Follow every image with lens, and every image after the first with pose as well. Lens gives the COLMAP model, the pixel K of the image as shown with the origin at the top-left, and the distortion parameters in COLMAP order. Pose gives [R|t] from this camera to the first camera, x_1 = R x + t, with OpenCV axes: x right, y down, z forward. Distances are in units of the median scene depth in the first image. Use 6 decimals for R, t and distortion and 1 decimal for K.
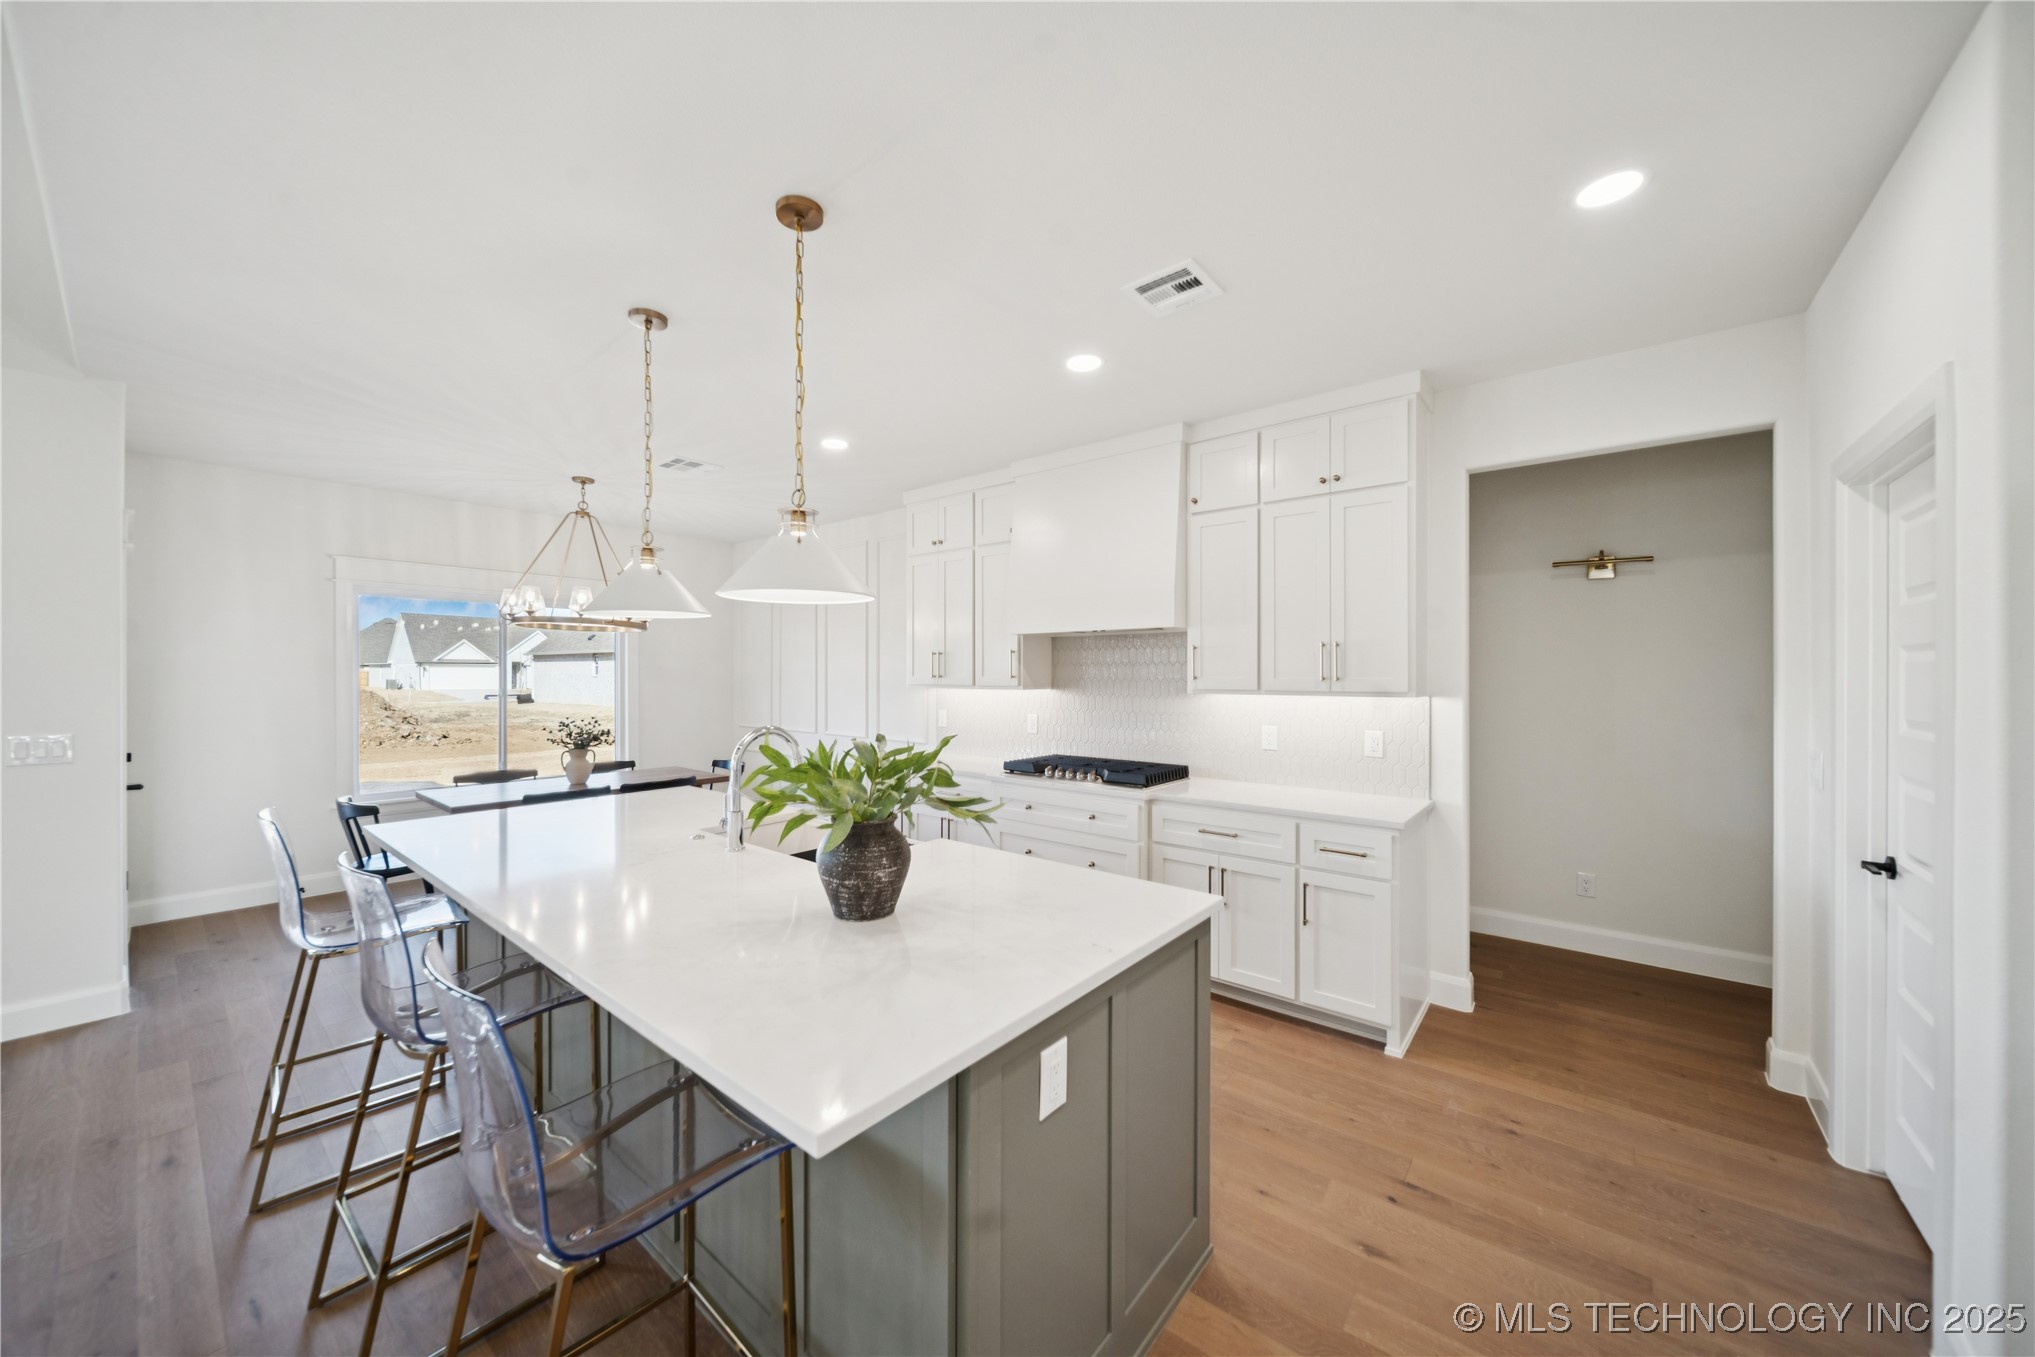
lens RADIAL K [[713.8, 0, 1006.6], [0, 713.8, 678.3], [0, 0, 1]] dist [-0.000892, 0.000065]
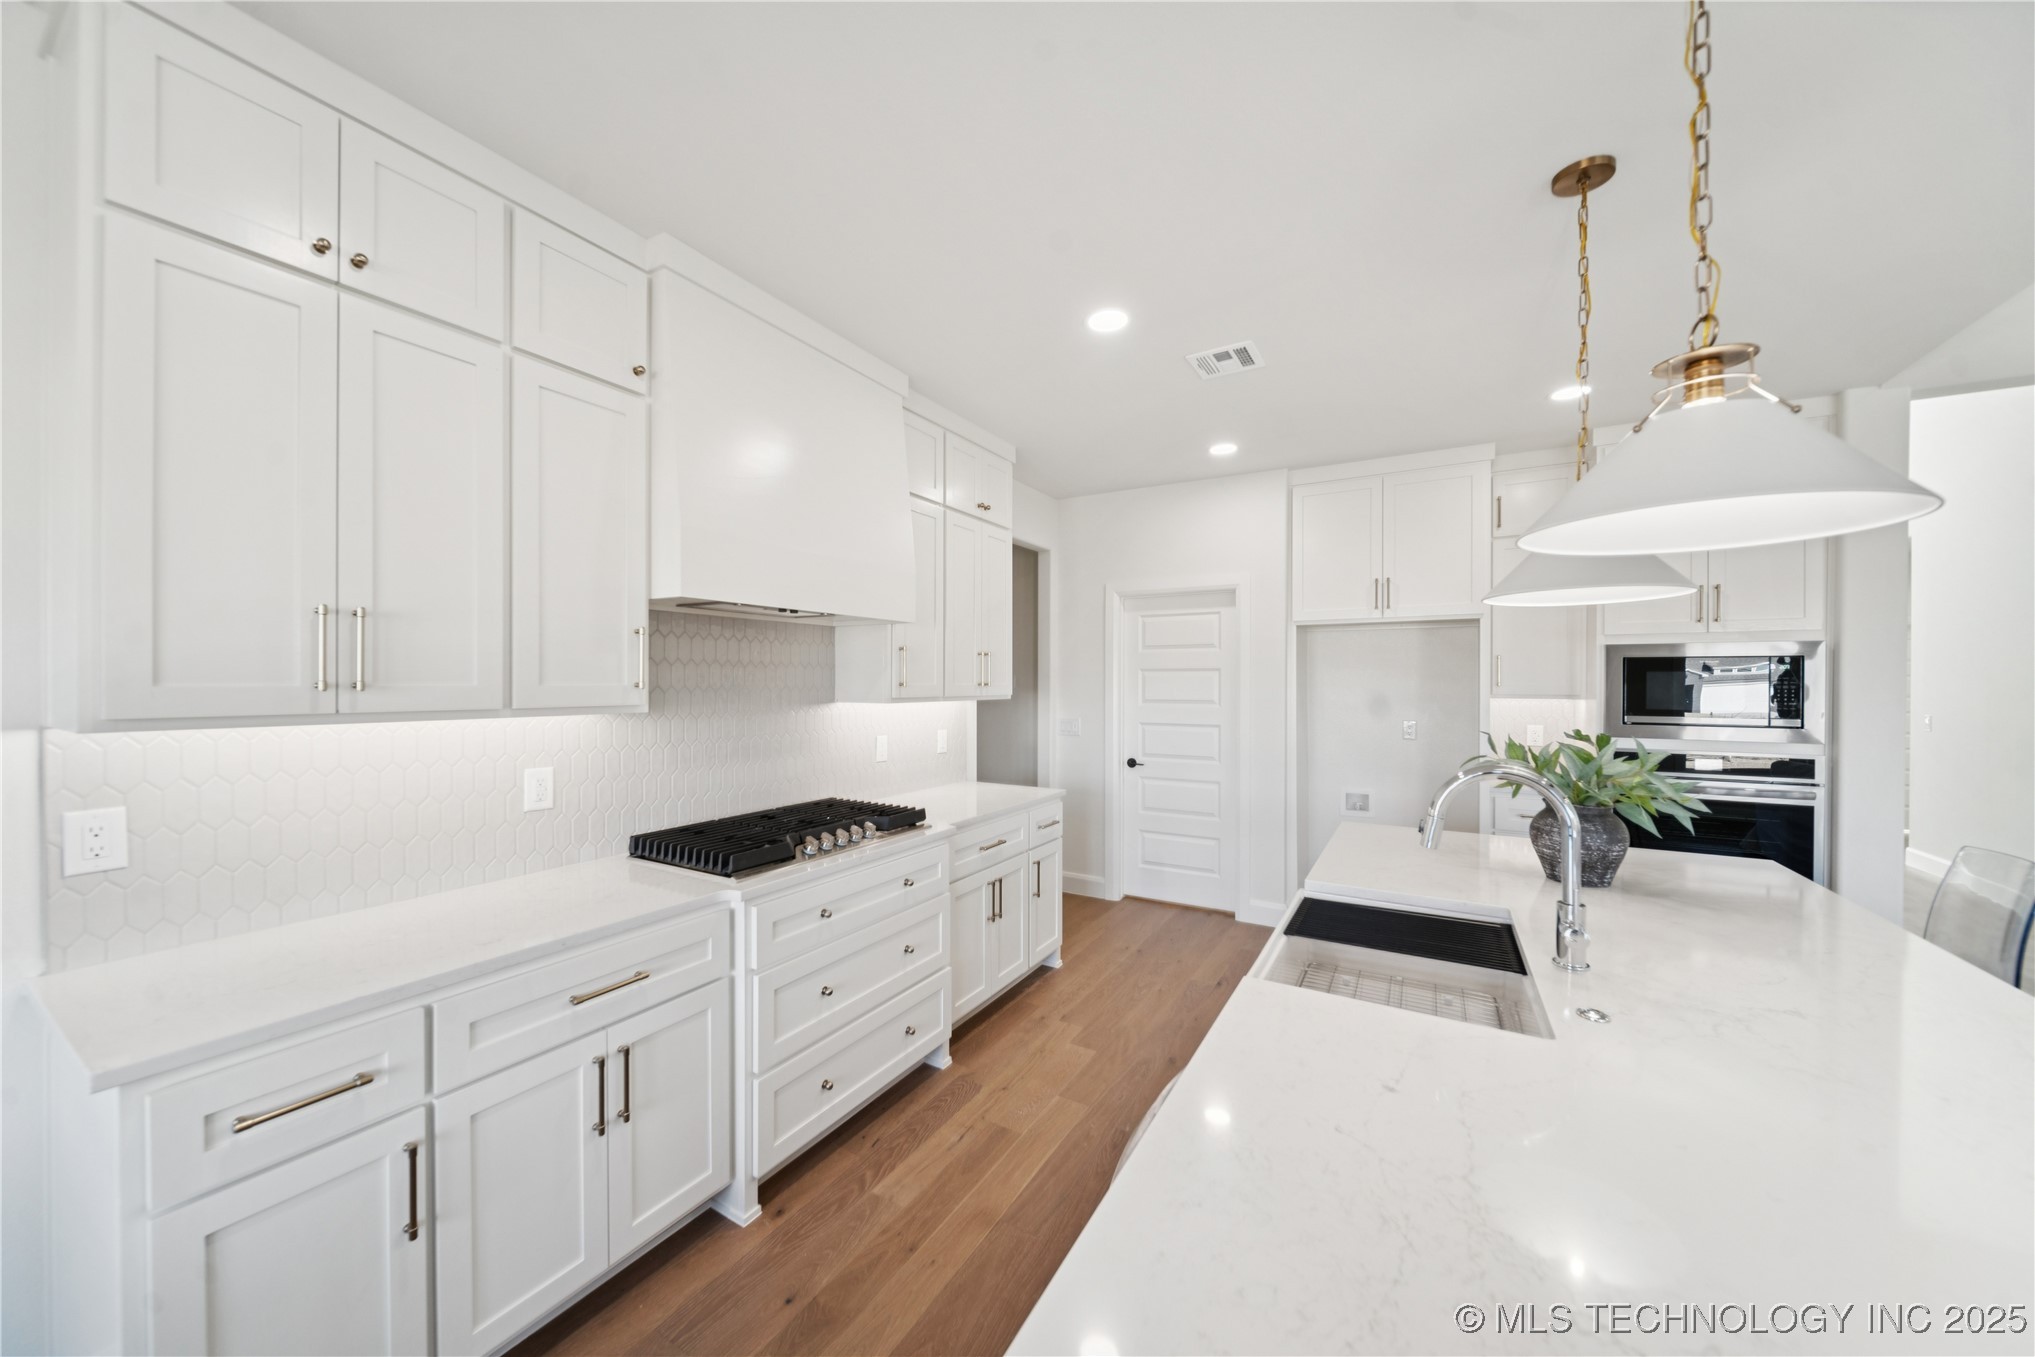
lens RADIAL K [[713.8, 0, 1011.9], [0, 713.8, 686.2], [0, 0, 1]] dist [-0.000892, 0.000065]
pose [[-0.158748, -0.009289, 0.987275, -0.477404], [0.003775, 0.999943, 0.010015, -0.005400], [-0.987312, 0.005317, -0.158704, 0.816500]]
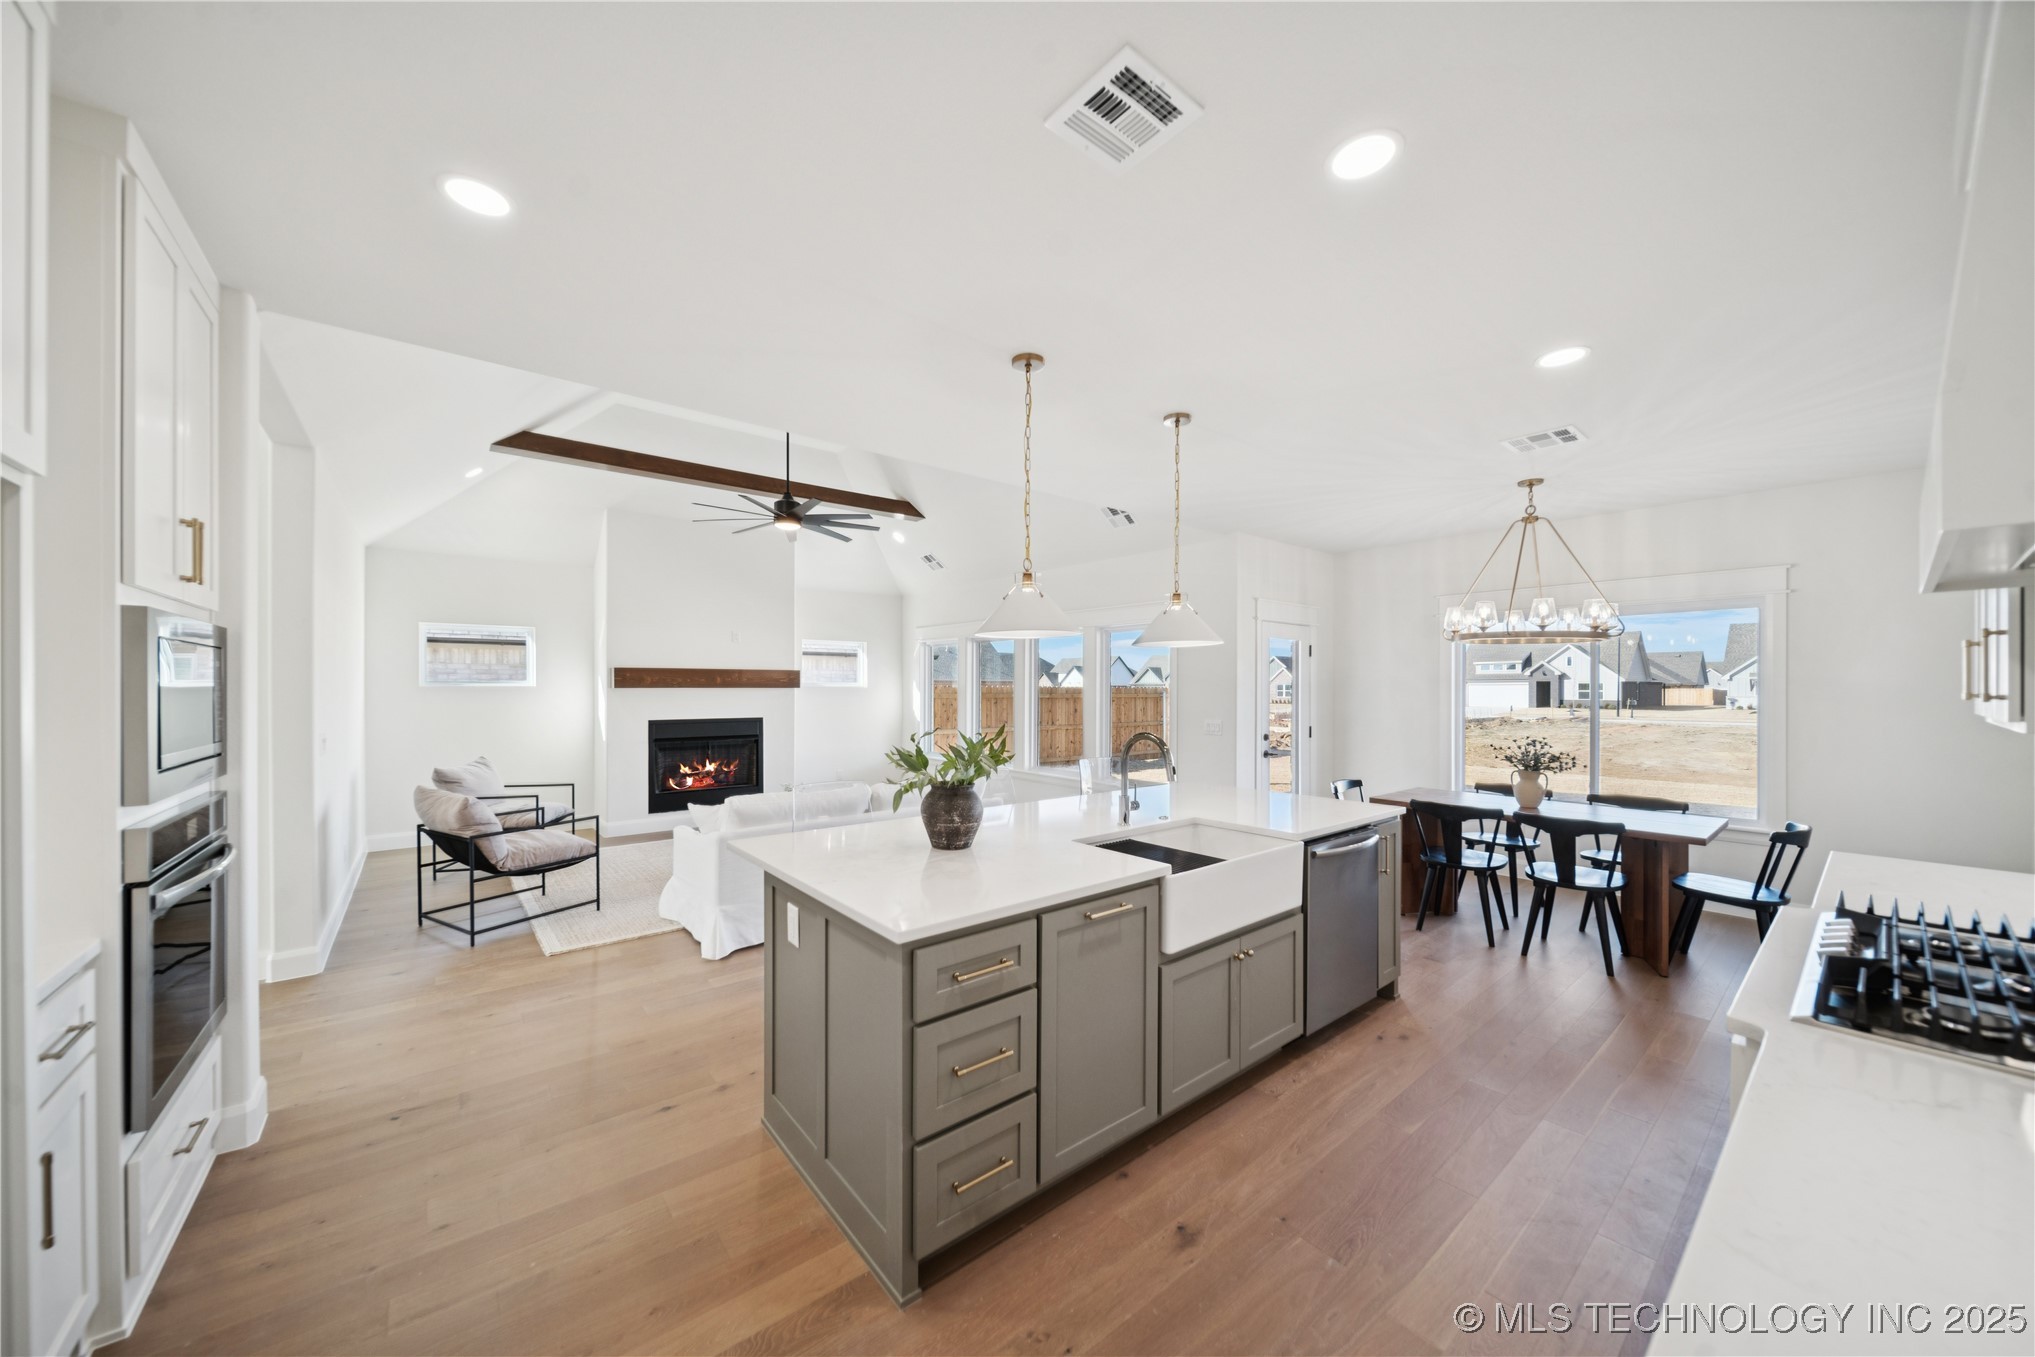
lens RADIAL K [[713.8, 0, 1005.0], [0, 713.8, 685.6], [0, 0, 1]] dist [-0.000892, 0.000065]
pose [[-0.205626, -0.006897, -0.978606, 0.486476], [-0.006292, 0.999964, -0.005726, -0.001931], [0.978610, 0.004980, -0.205662, 0.545569]]
